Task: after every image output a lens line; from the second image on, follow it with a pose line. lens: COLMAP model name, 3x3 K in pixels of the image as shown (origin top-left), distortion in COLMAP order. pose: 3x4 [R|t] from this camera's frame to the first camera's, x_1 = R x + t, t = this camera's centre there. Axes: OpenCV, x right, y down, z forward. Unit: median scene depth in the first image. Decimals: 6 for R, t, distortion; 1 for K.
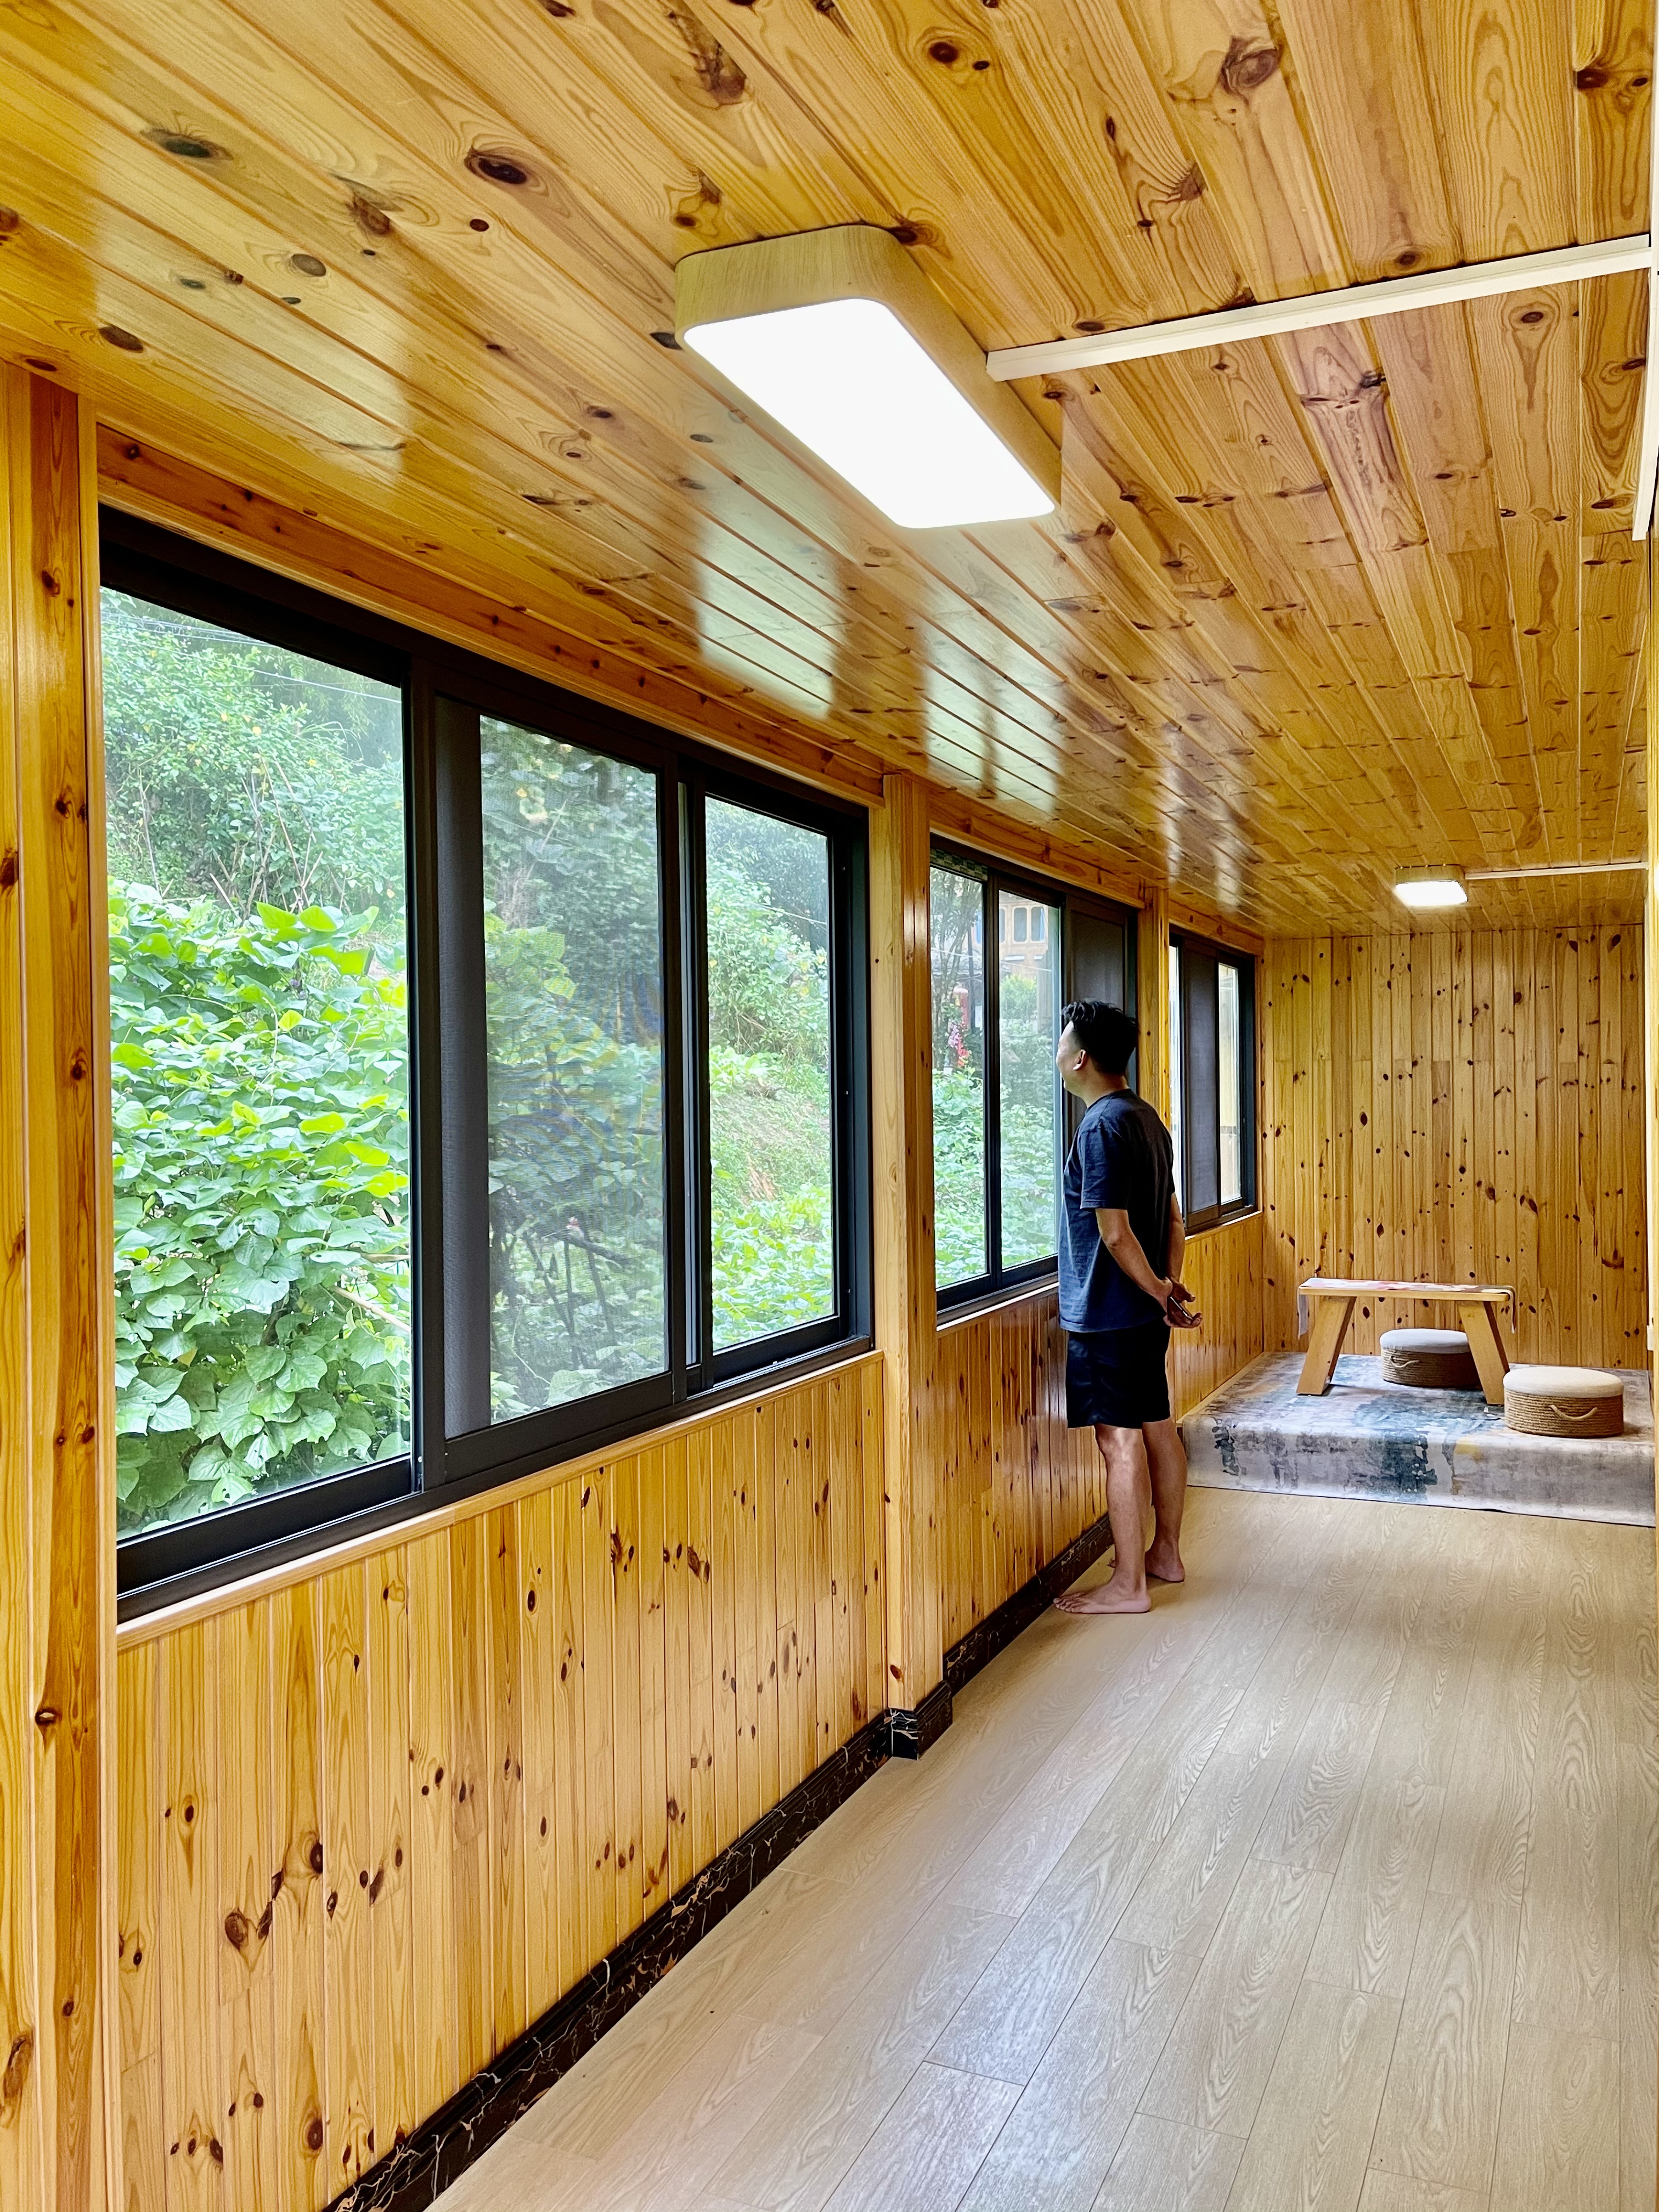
lens RADIAL K [[1747.8, 0, 832.5], [0, 1747.8, 1117.7], [0, 0, 1]] dist [0.030984, -0.009284]
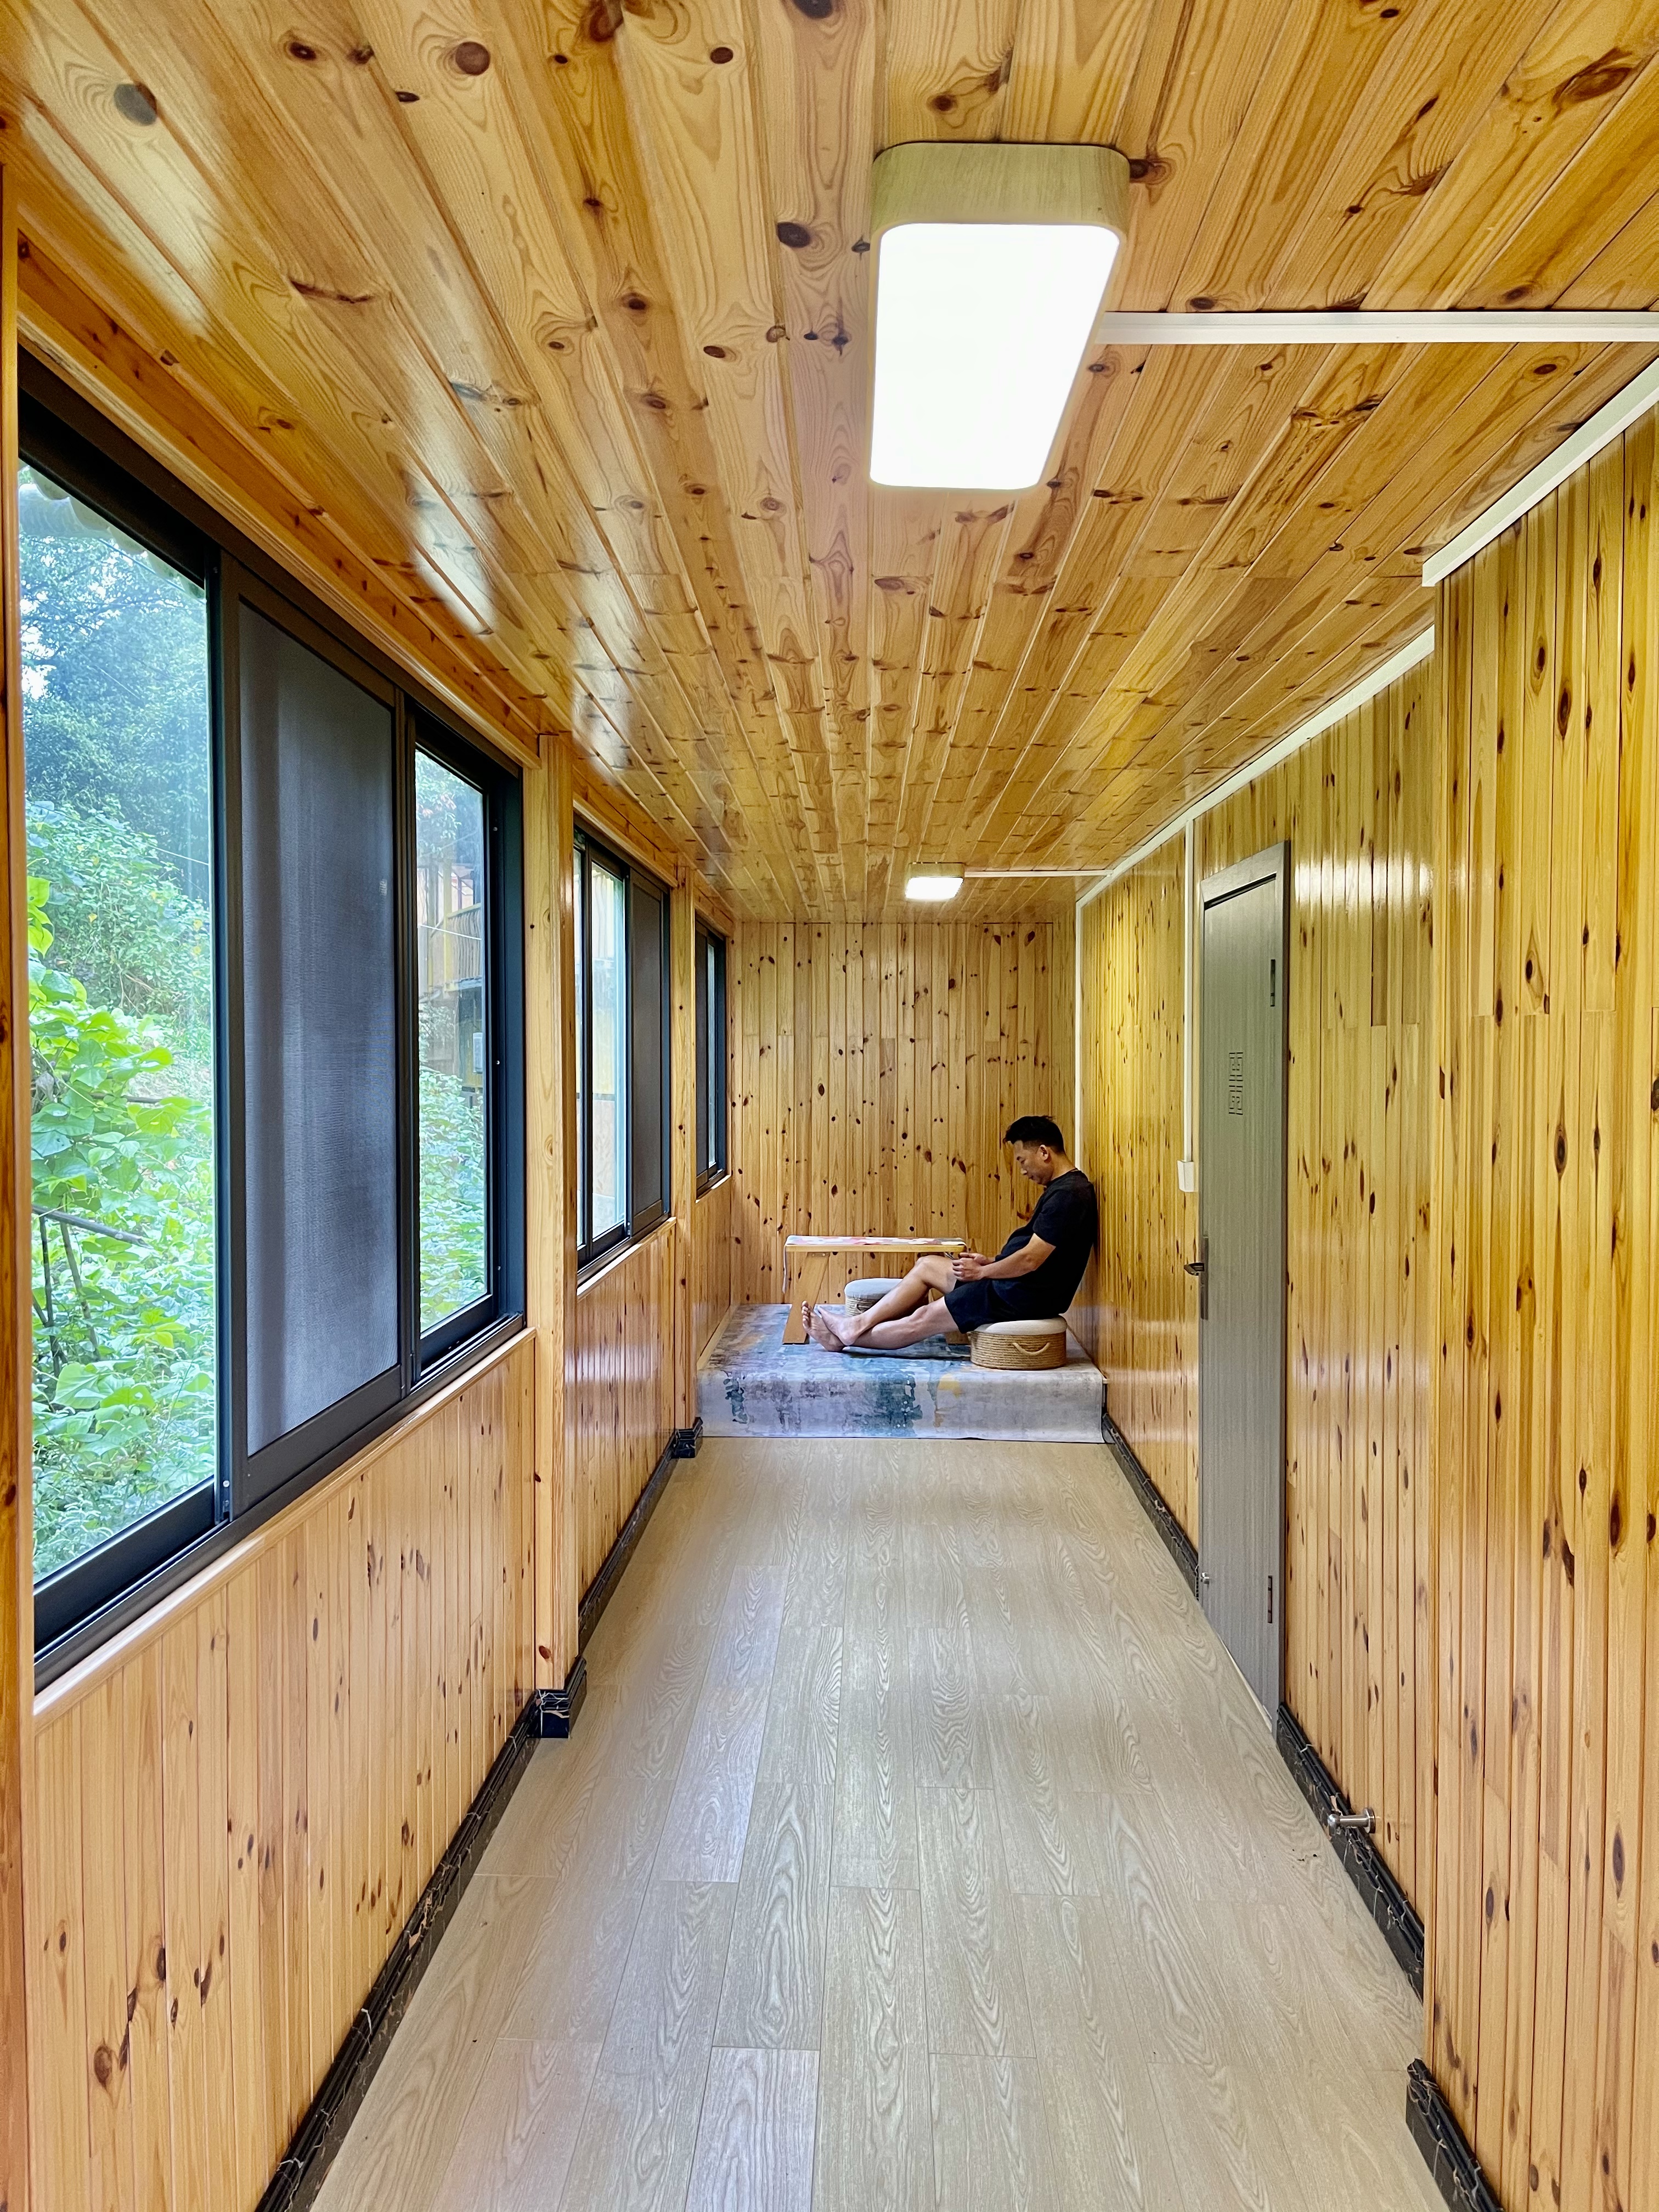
lens RADIAL K [[1662.1, 0, 836.7], [0, 1662.1, 1107.5], [0, 0, 1]] dist [0.089463, -0.063960]
pose [[0.928005, 0.002042, 0.372561, -0.101732], [-0.006863, 0.999909, 0.011614, -0.000391], [-0.372503, -0.013335, 0.927935, 0.043441]]
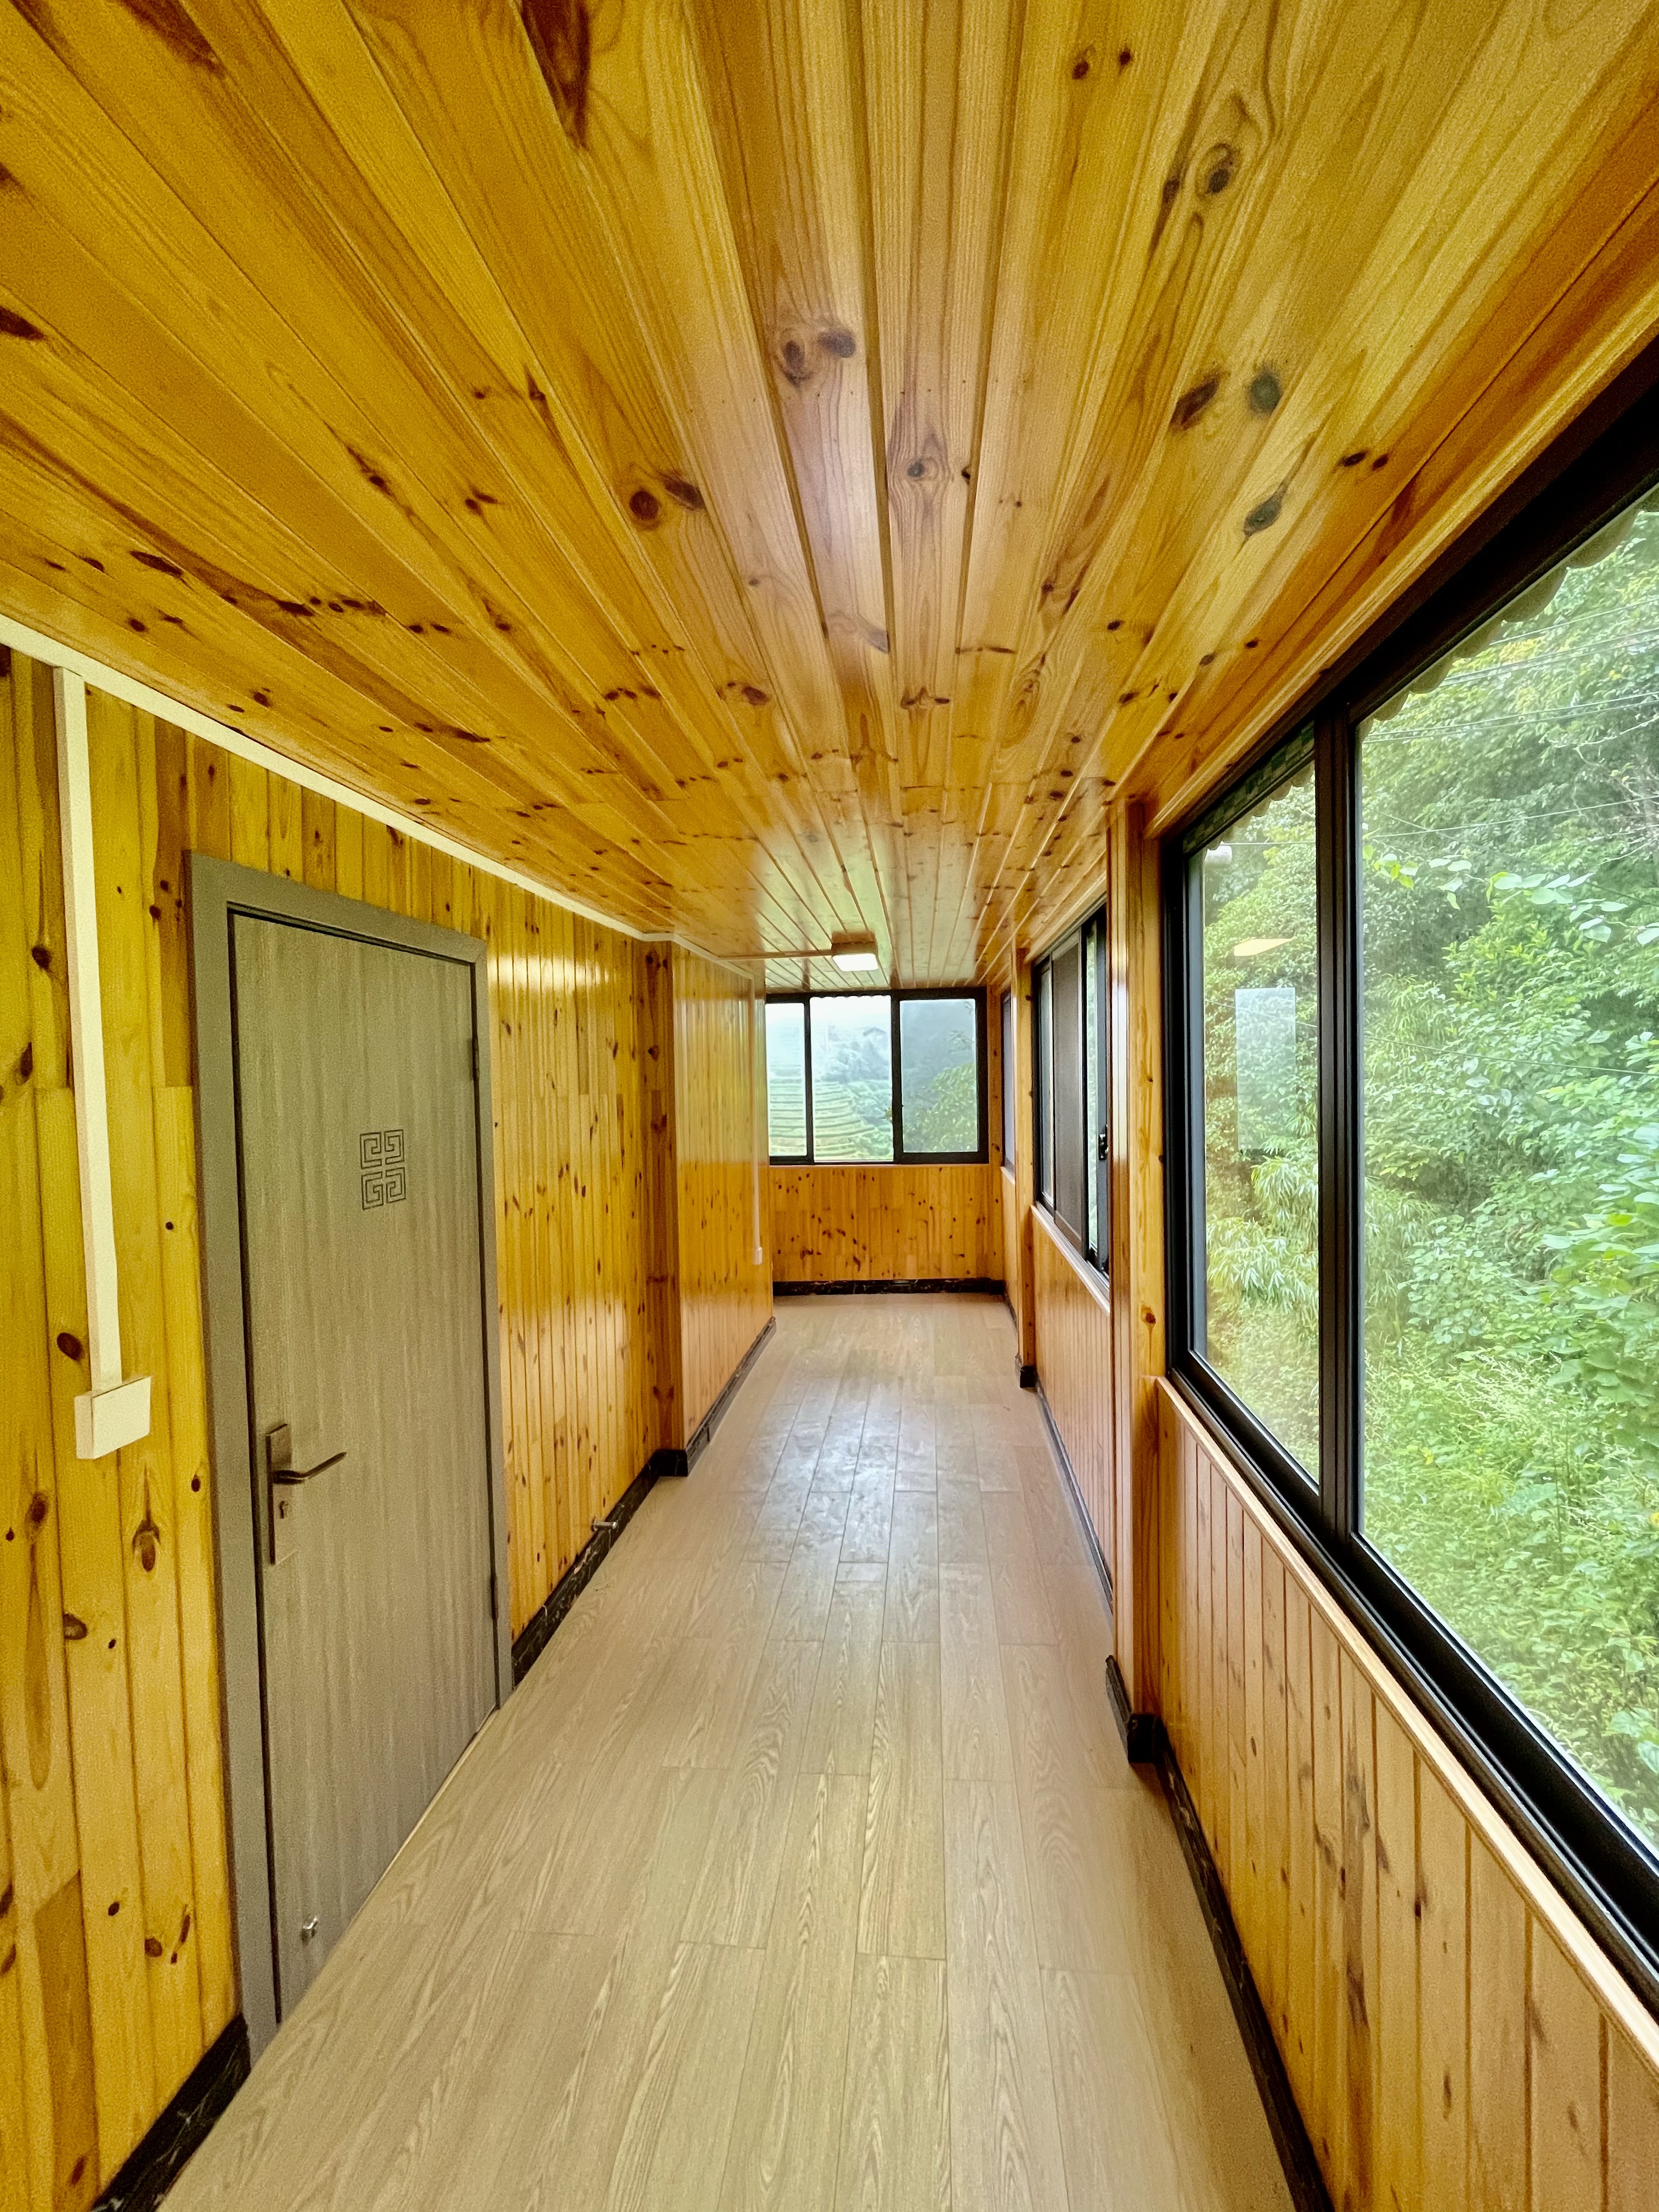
lens RADIAL K [[895.2, 0, 829.0], [0, 895.2, 1102.6], [0, 0, 1]] dist [-0.004574, -0.000178]
pose [[-0.955384, 0.043162, -0.292197, 0.235607], [0.029512, 0.998264, 0.050965, -0.036564], [0.293889, 0.040068, -0.954999, 0.927133]]
